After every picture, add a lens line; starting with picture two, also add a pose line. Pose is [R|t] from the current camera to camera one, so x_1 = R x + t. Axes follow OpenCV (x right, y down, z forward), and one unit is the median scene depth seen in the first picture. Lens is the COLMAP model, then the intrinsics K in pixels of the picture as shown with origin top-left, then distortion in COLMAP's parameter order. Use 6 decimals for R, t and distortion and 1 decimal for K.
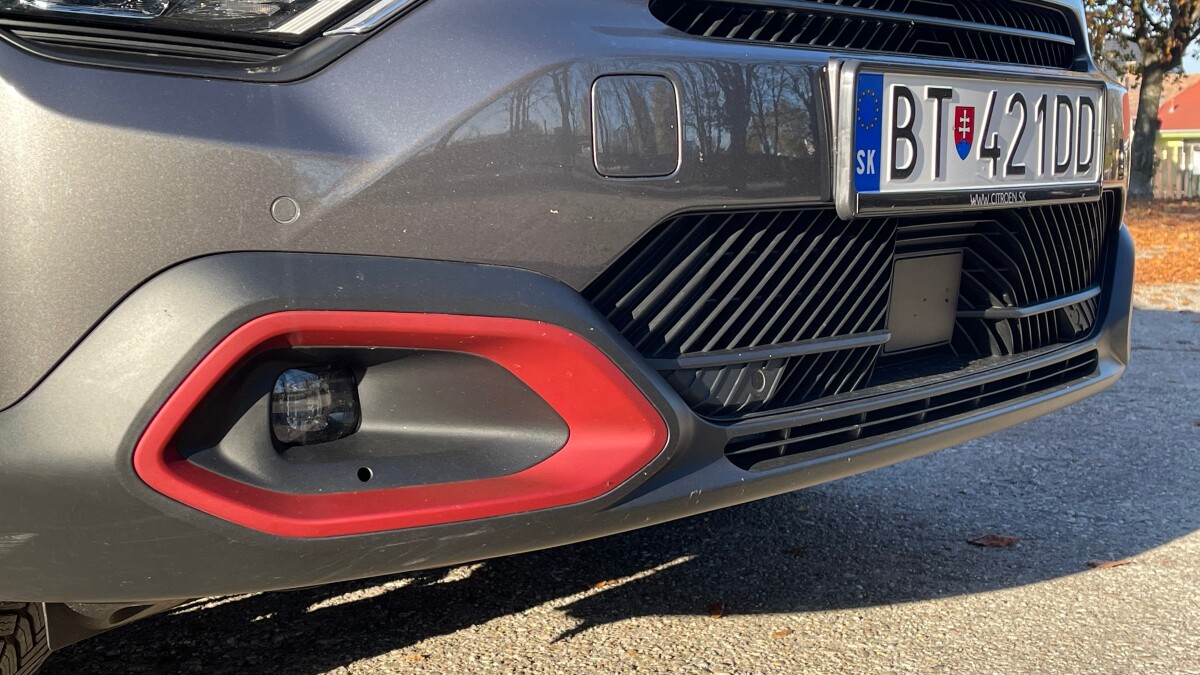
lens RADIAL K [[1580.2, 0, 595.8], [0, 1580.2, 340.6], [0, 0, 1]] dist [0.048362, 0.000000]
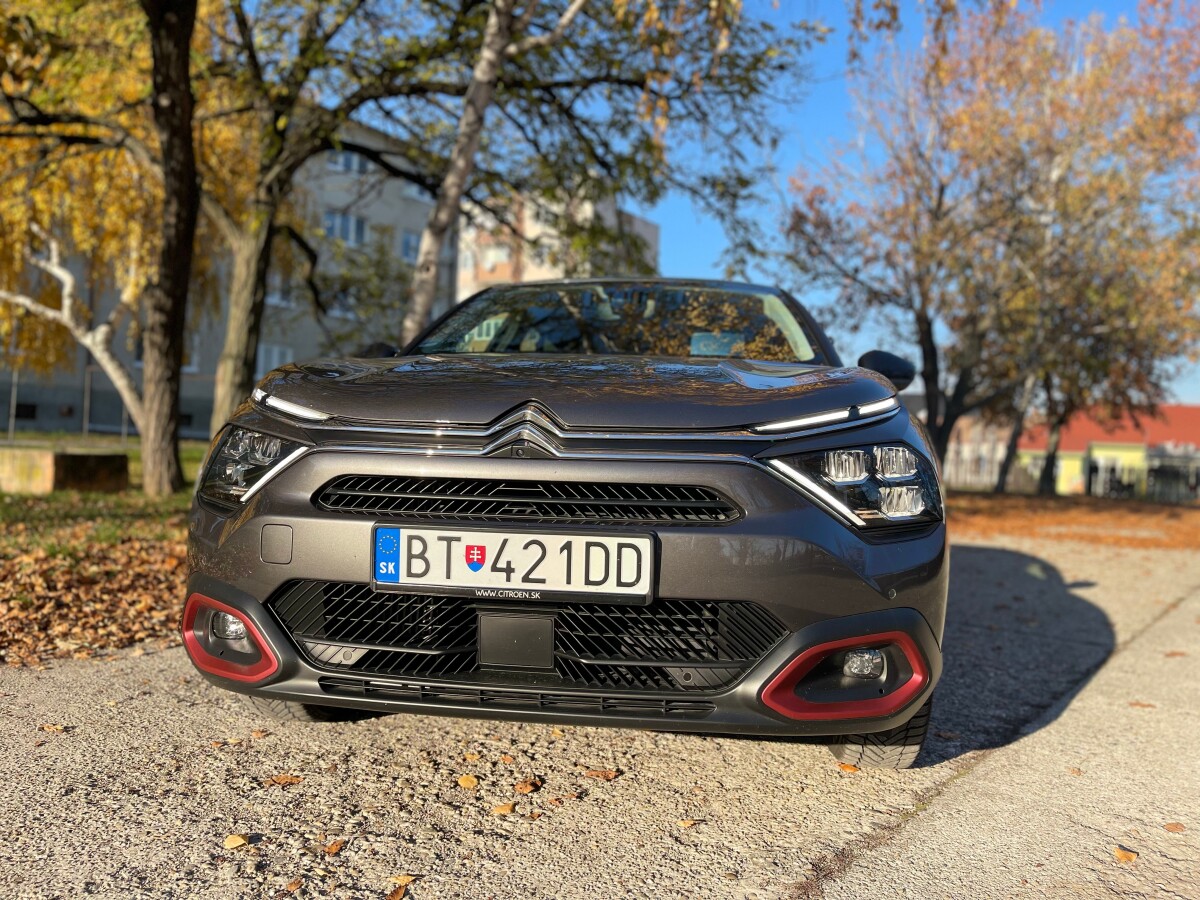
lens RADIAL K [[910.0, 0, 601.1], [0, 910.0, 447.2], [0, 0, 1]] dist [-0.001438, -0.003724]
pose [[0.538830, 0.024453, -0.842059, 1.348336], [-0.127741, 0.990391, -0.052981, -0.241438], [0.832673, 0.136114, 0.536776, 0.521599]]
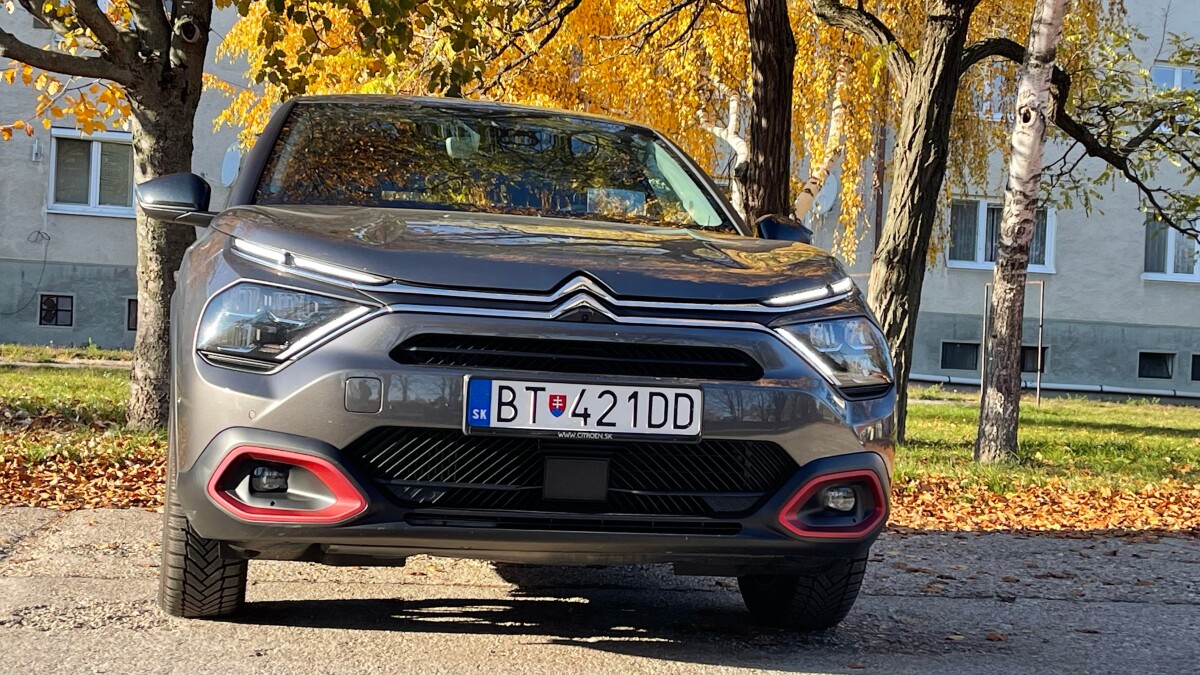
lens RADIAL K [[1870.9, 0, 610.4], [0, 1870.9, 335.9], [0, 0, 1]] dist [0.134212, 0.000000]
pose [[0.782860, 0.042707, -0.620730, 2.128248], [-0.126090, 0.987831, -0.091060, 0.010965], [0.609287, 0.149555, 0.778718, -1.202288]]
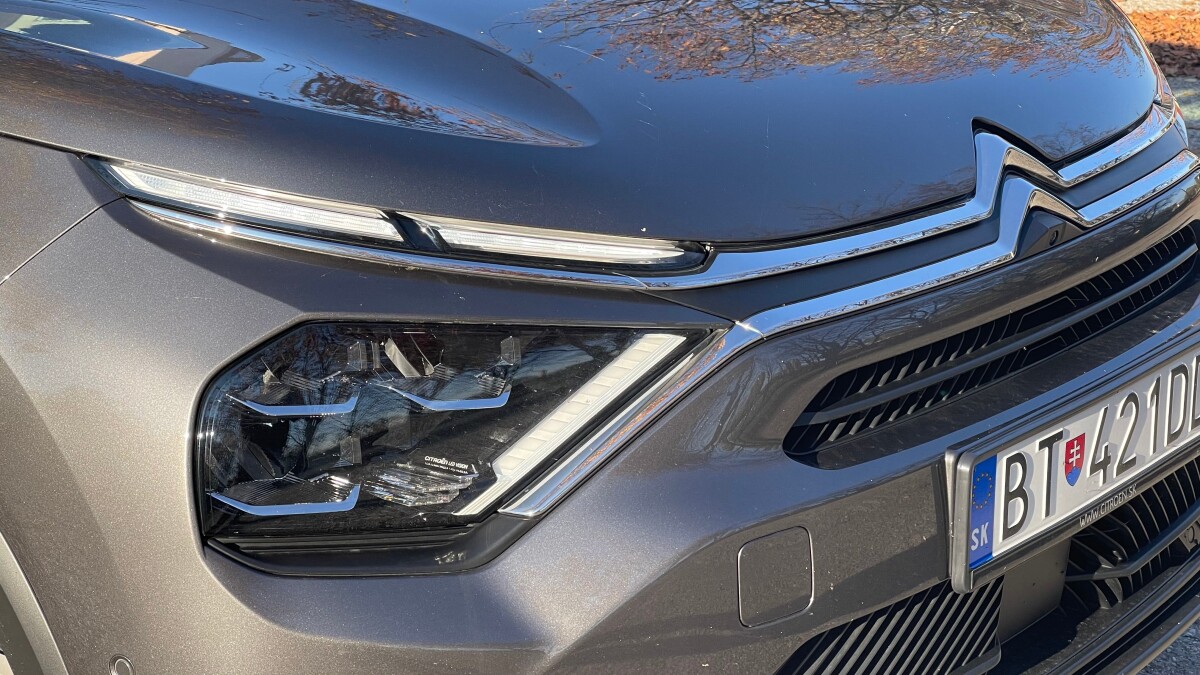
lens RADIAL K [[2254.9, 0, 602.0], [0, 2254.9, 336.3], [0, 0, 1]] dist [0.248306, 0.000000]
pose [[0.999779, -0.011906, 0.017302, -0.104202], [0.008855, 0.985954, 0.166782, -0.484369], [-0.019045, -0.166592, 0.985842, -0.463720]]
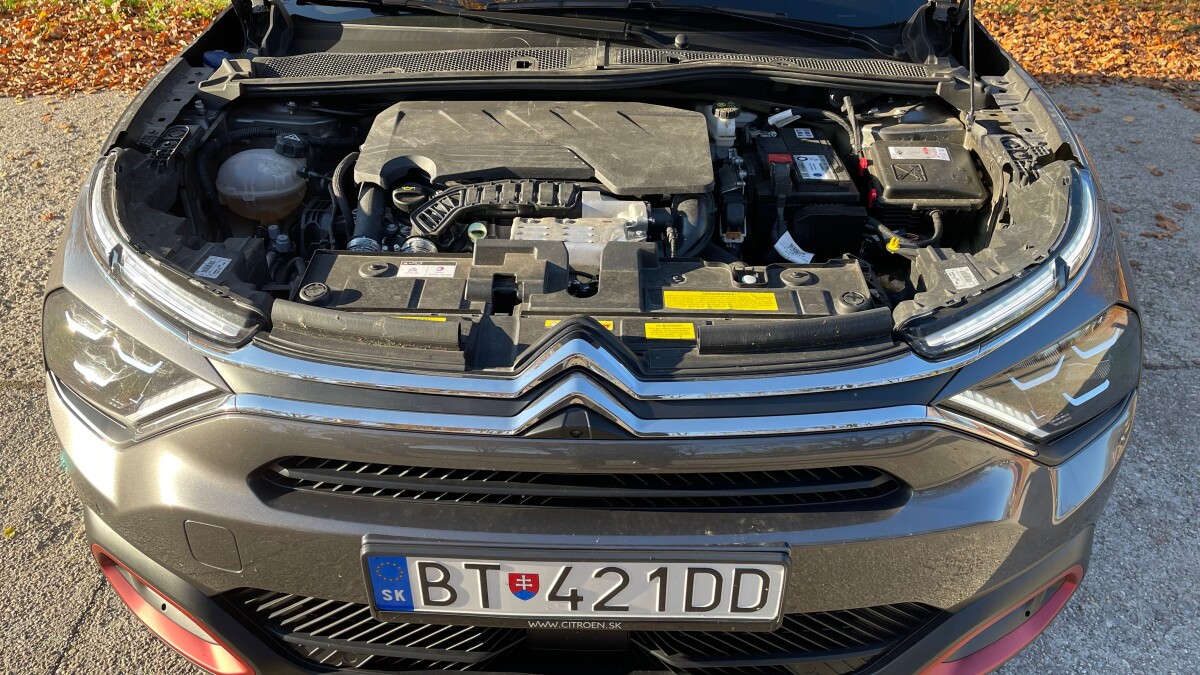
lens RADIAL K [[893.4, 0, 598.0], [0, 893.4, 339.5], [0, 0, 1]] dist [0.042457, 0.000748]
pose [[0.614346, 0.431211, -0.660784, 0.726555], [-0.094546, 0.871653, 0.480918, -0.731272], [0.783352, -0.232976, 0.576266, 0.686698]]
